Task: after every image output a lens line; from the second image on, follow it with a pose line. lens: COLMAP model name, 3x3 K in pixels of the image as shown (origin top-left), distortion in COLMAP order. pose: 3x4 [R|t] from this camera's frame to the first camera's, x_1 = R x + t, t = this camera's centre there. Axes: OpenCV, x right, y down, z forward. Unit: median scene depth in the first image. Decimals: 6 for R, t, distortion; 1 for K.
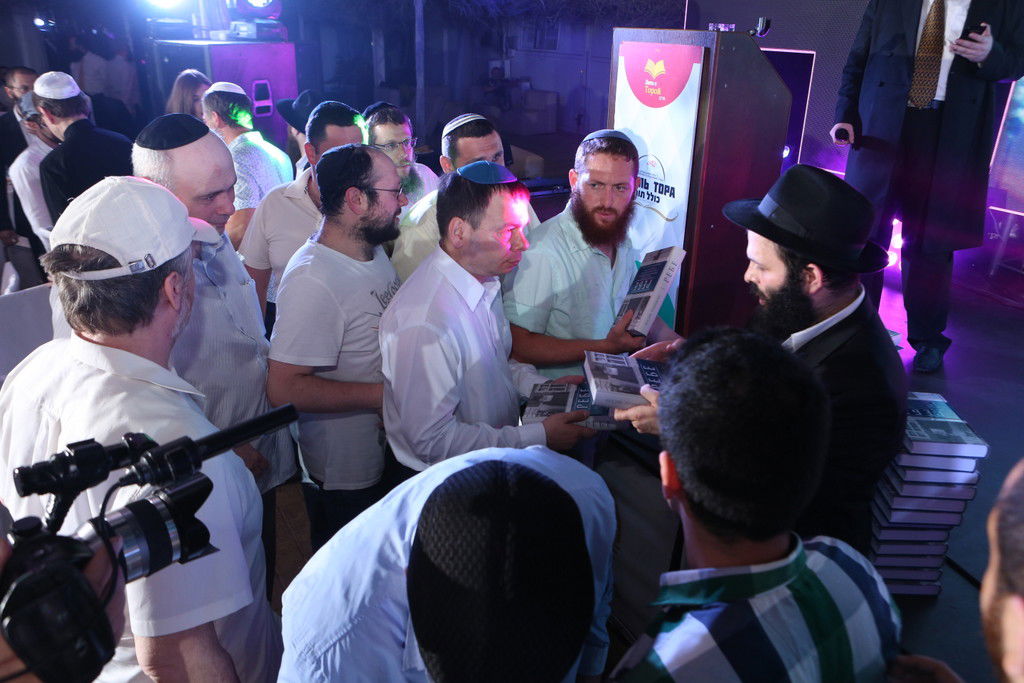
lens RADIAL K [[755.2, 0, 518.3], [0, 755.2, 340.8], [0, 0, 1]] dist [-0.102731, 0.097479]
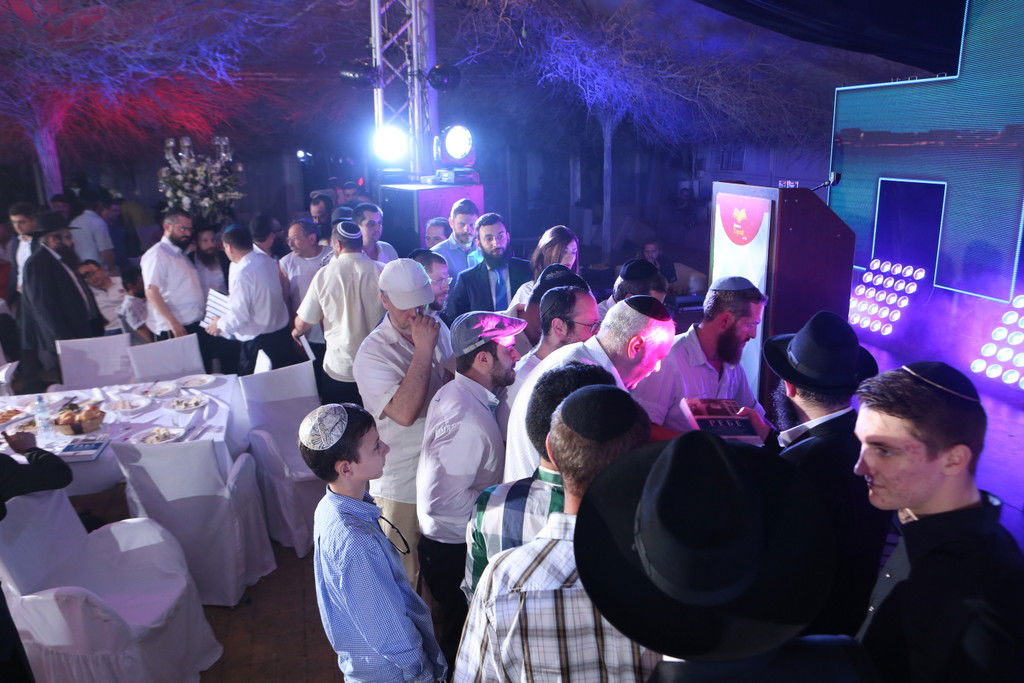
lens RADIAL K [[755.2, 0, 518.3], [0, 755.2, 340.8], [0, 0, 1]] dist [-0.102731, 0.097479]
pose [[0.965230, 0.031307, -0.259519, 0.091723], [-0.067899, 0.988753, -0.133258, 0.023247], [0.252429, 0.146246, 0.956500, -0.161196]]
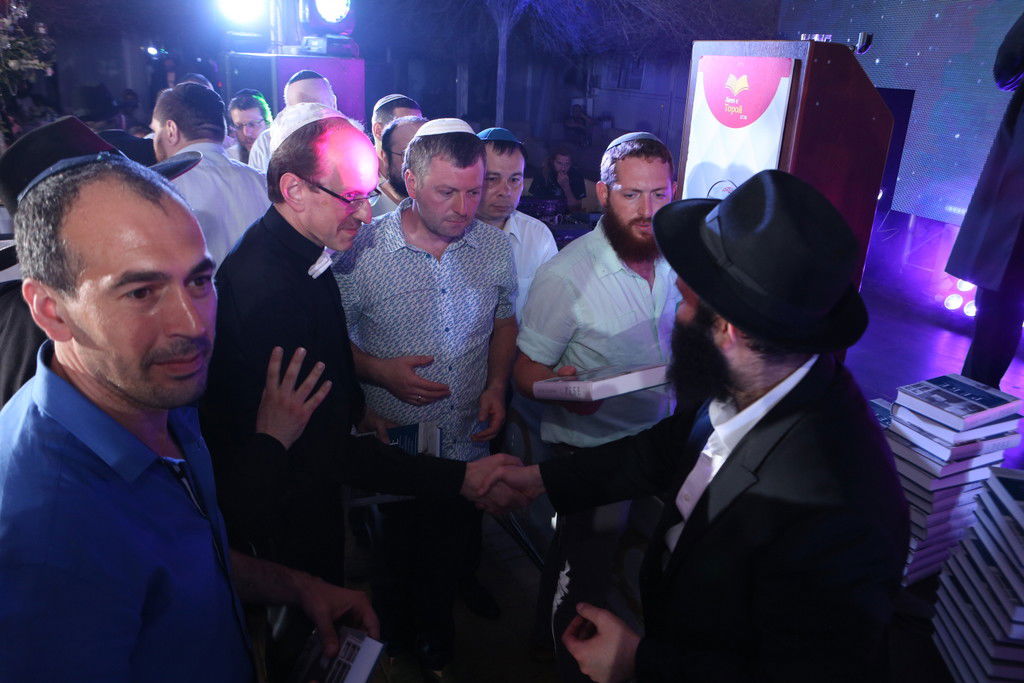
lens RADIAL K [[755.2, 0, 518.3], [0, 755.2, 340.8], [0, 0, 1]] dist [-0.102731, 0.097479]
pose [[0.993592, 0.062821, -0.093961, 0.014814], [-0.067564, 0.996551, -0.048181, 0.001642], [0.090610, 0.054220, 0.994409, 0.060858]]
